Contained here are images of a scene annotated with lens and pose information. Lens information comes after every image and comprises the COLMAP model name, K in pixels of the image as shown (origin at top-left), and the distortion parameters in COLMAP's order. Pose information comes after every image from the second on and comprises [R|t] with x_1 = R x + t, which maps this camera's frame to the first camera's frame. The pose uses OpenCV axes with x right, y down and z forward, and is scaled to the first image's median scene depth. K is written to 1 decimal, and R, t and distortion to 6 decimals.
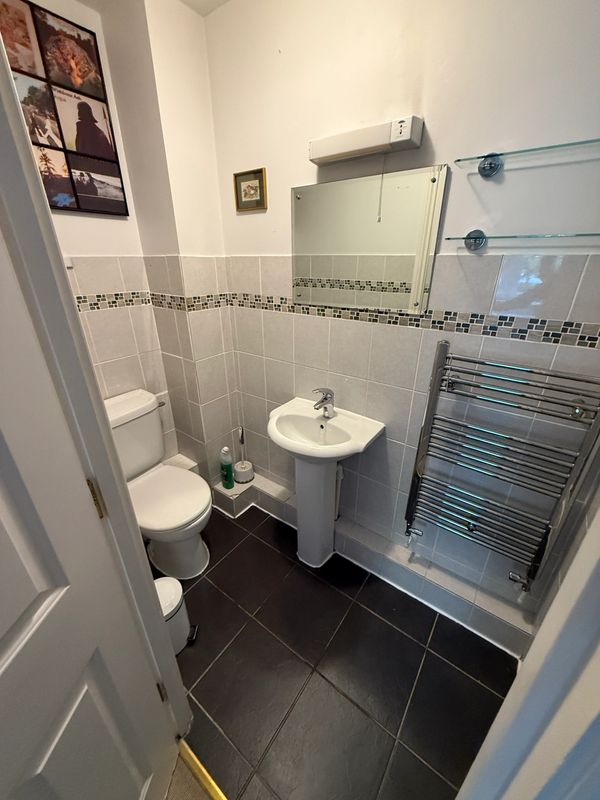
lens RADIAL K [[313.0, 0, 300.1], [0, 313.0, 387.1], [0, 0, 1]] dist [0.000397, -0.000012]
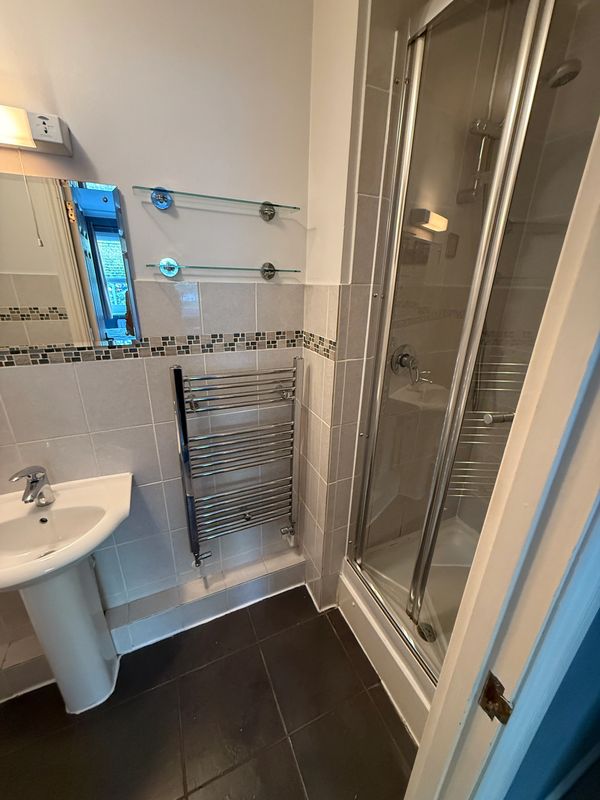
lens RADIAL K [[316.6, 0, 300.0], [0, 316.6, 400.0], [0, 0, 1]] dist [0.000157, 0.000245]
pose [[0.486548, -0.286636, 0.825295, -0.201089], [0.316650, 0.938274, 0.139196, -0.053815], [-0.814251, 0.193604, 0.547278, 0.129885]]
